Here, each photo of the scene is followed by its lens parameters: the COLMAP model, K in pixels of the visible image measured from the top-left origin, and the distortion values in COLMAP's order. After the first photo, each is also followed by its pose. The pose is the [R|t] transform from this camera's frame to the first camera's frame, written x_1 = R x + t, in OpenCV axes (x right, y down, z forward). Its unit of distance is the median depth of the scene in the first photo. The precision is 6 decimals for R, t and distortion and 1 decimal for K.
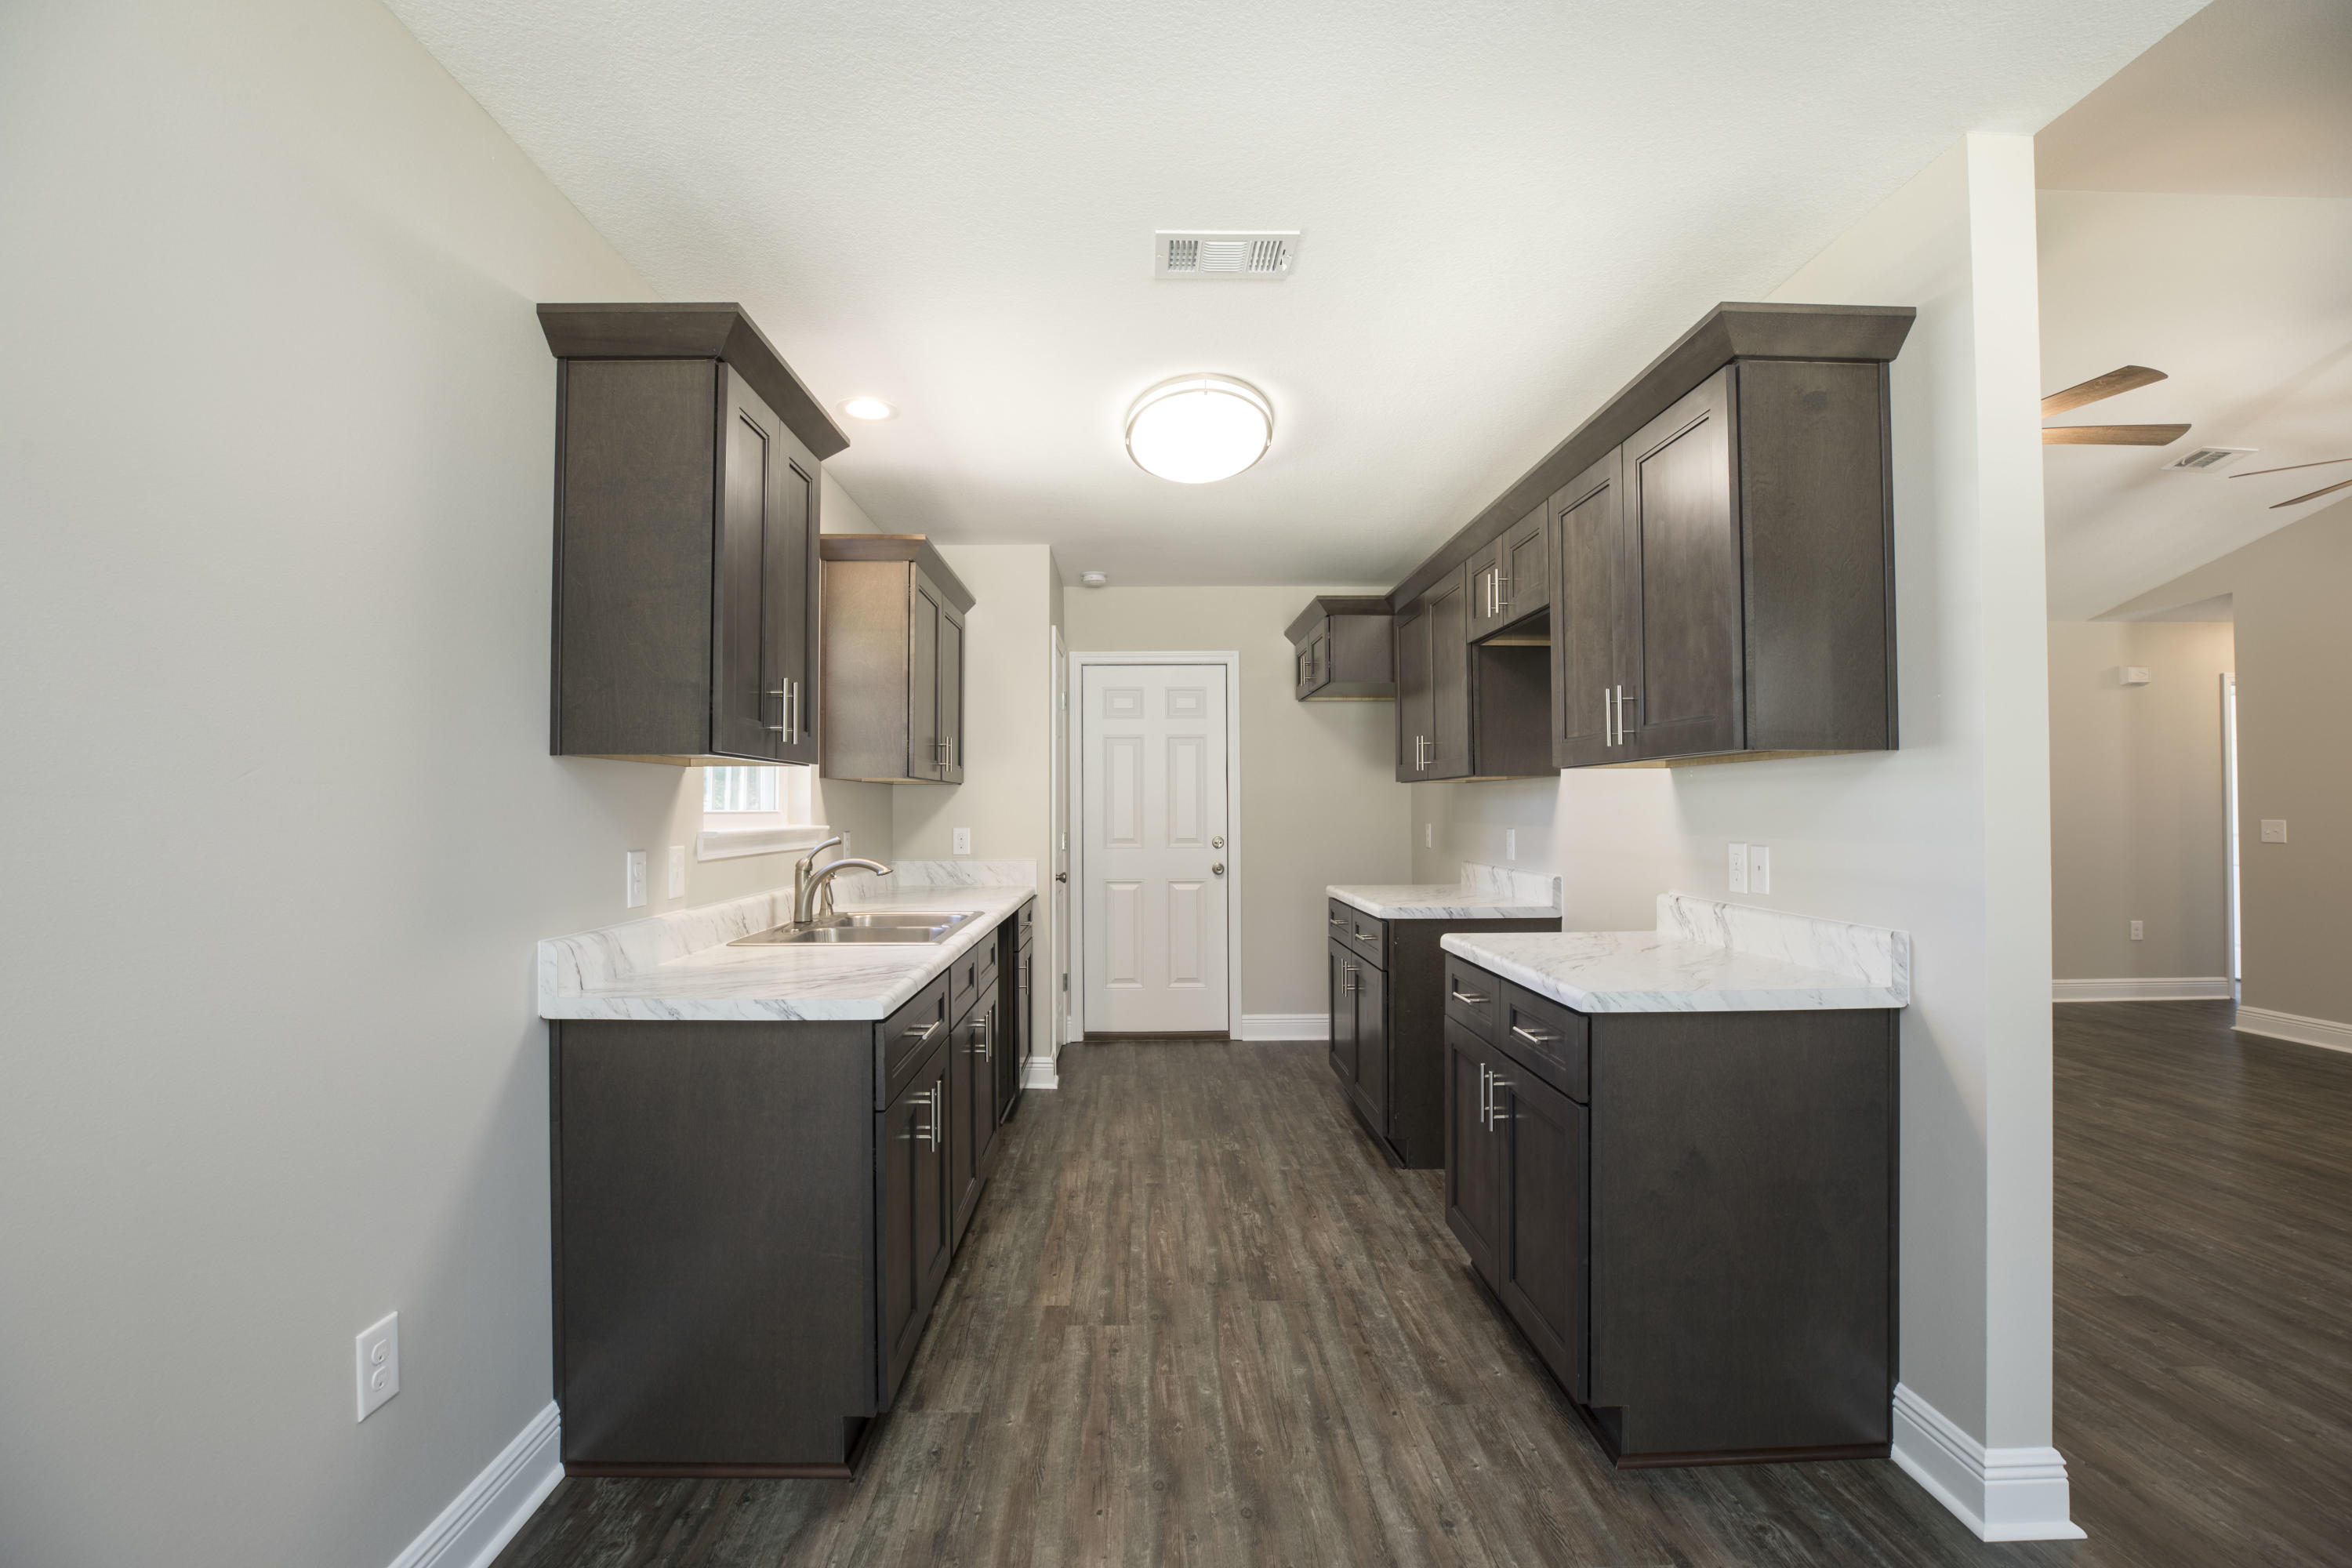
lens RADIAL K [[1067.9, 0, 1162.1], [0, 1067.9, 789.2], [0, 0, 1]] dist [-0.046179, 0.013321]
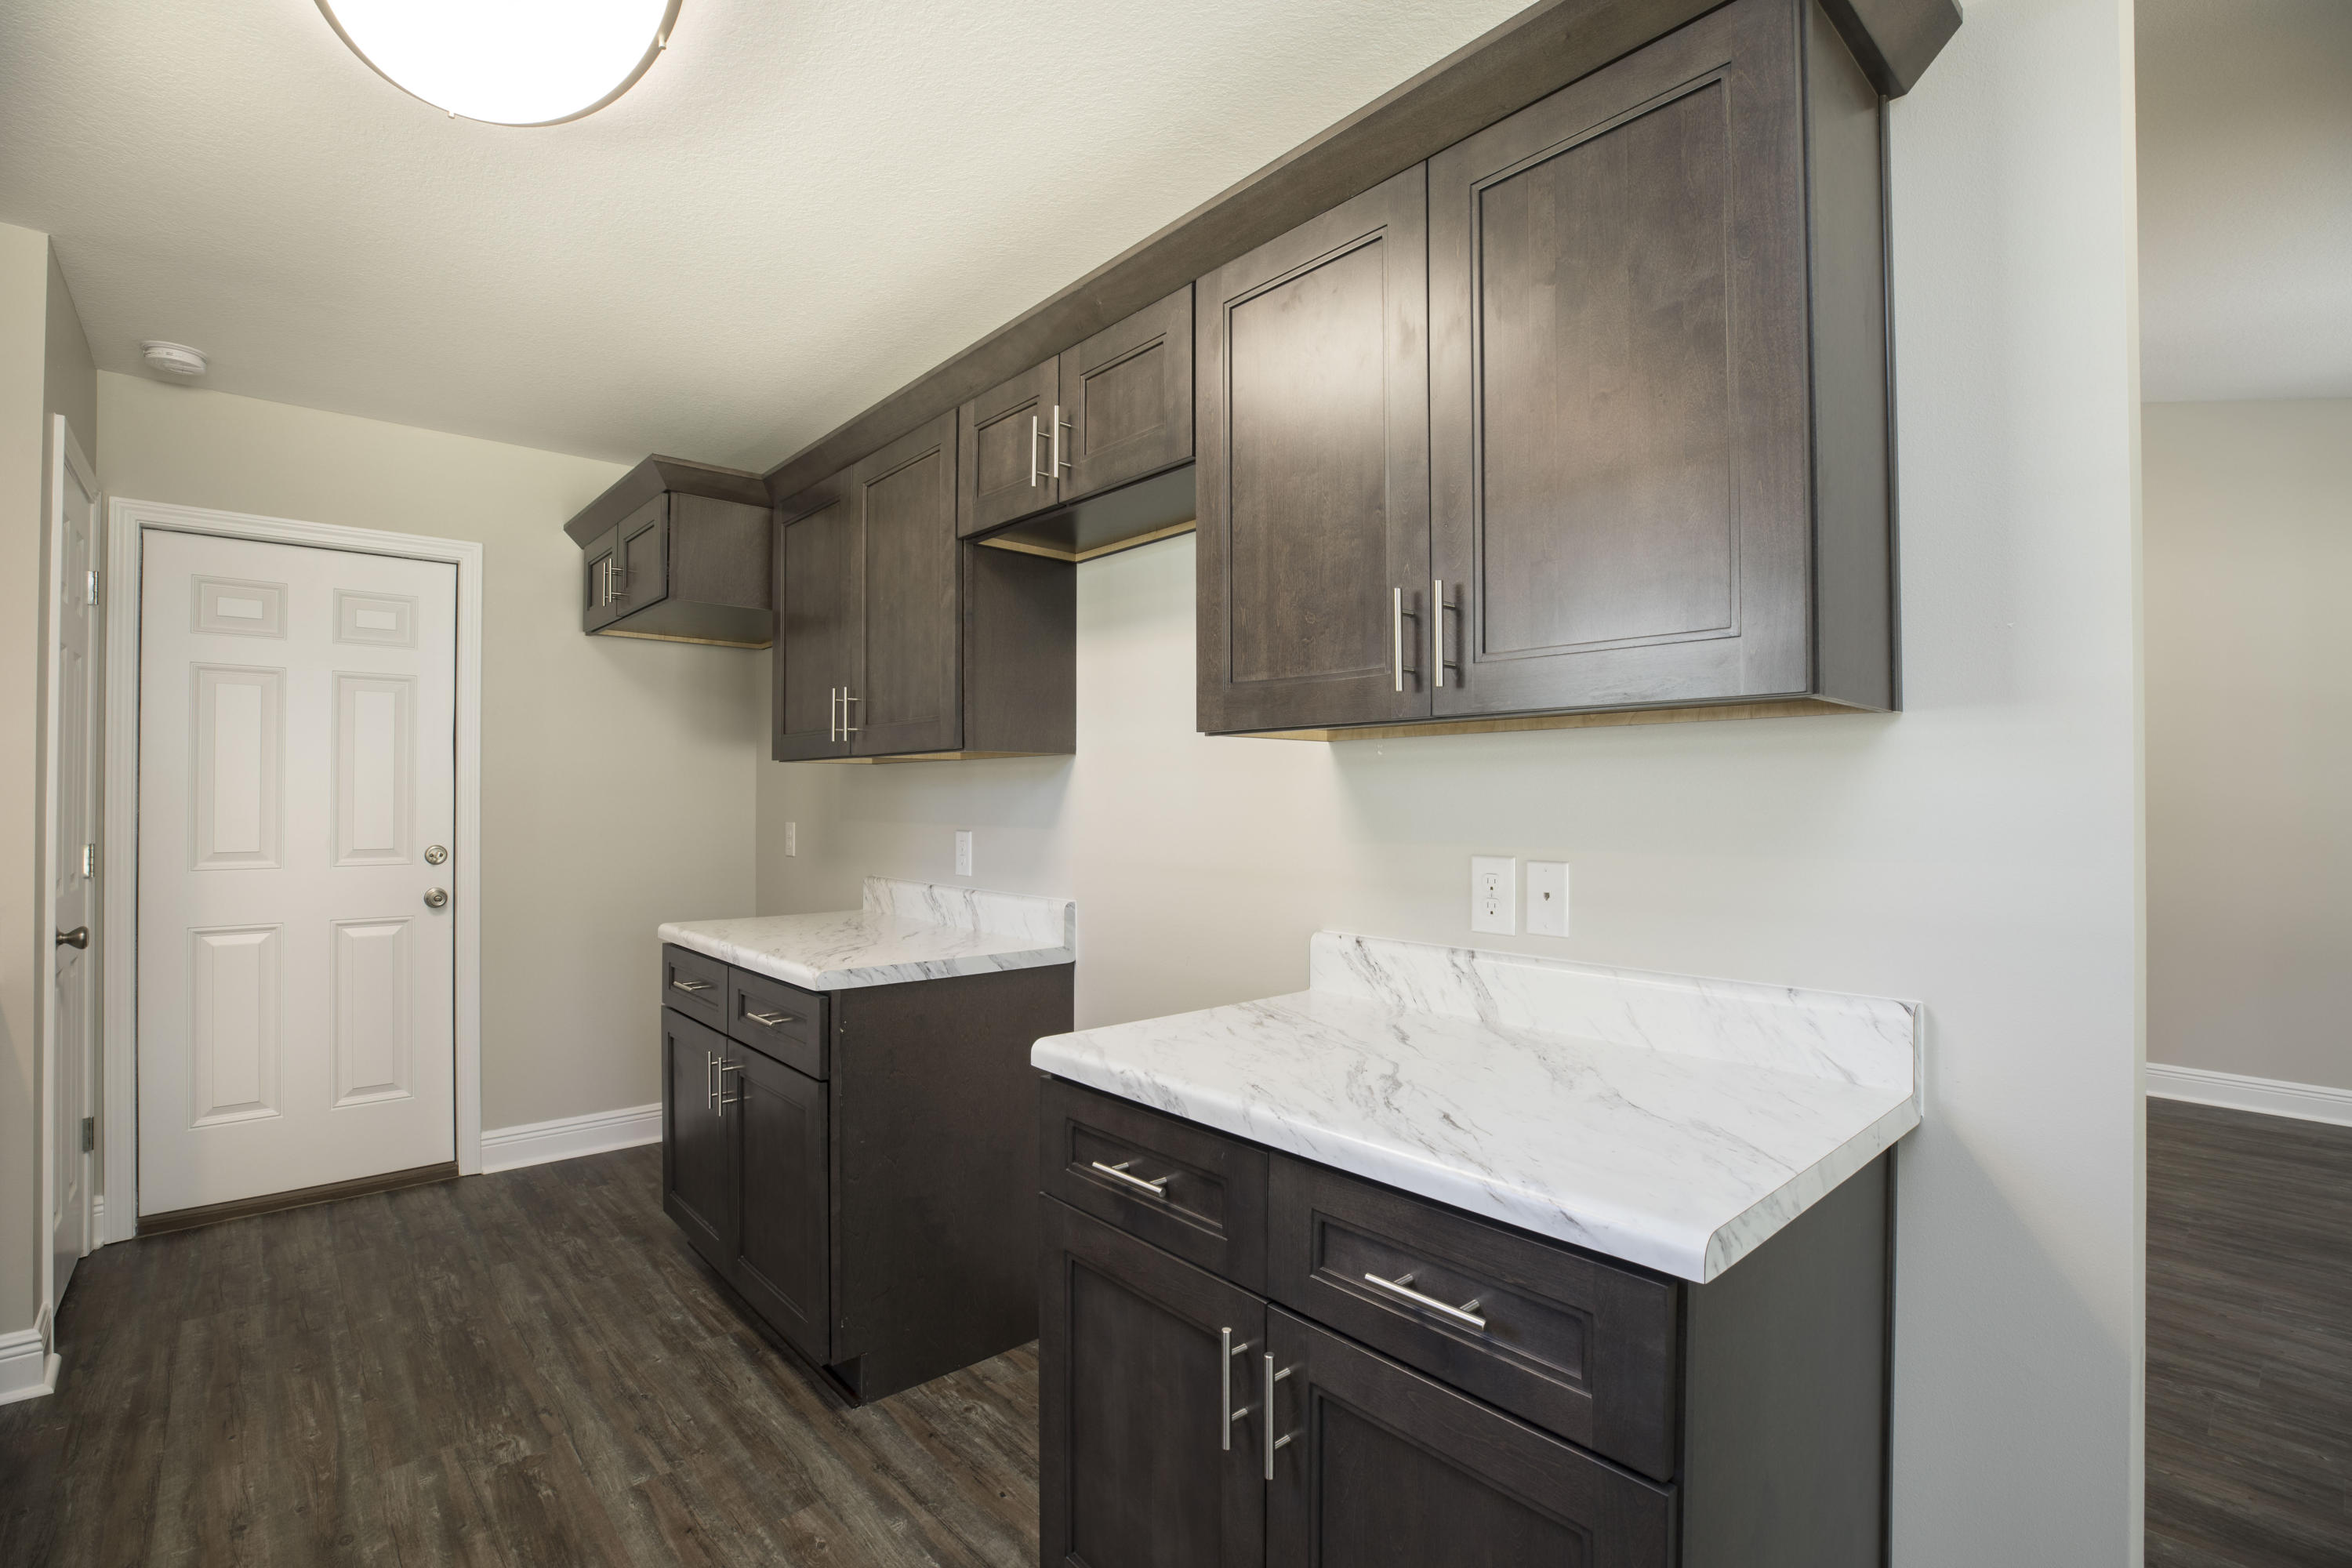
lens RADIAL K [[1067.9, 0, 1162.1], [0, 1067.9, 789.2], [0, 0, 1]] dist [-0.046179, 0.013321]
pose [[0.766655, 0.011705, 0.641952, -0.022048], [-0.016000, 0.999872, 0.000876, 0.008707], [-0.641859, -0.010943, 0.766744, 0.446457]]
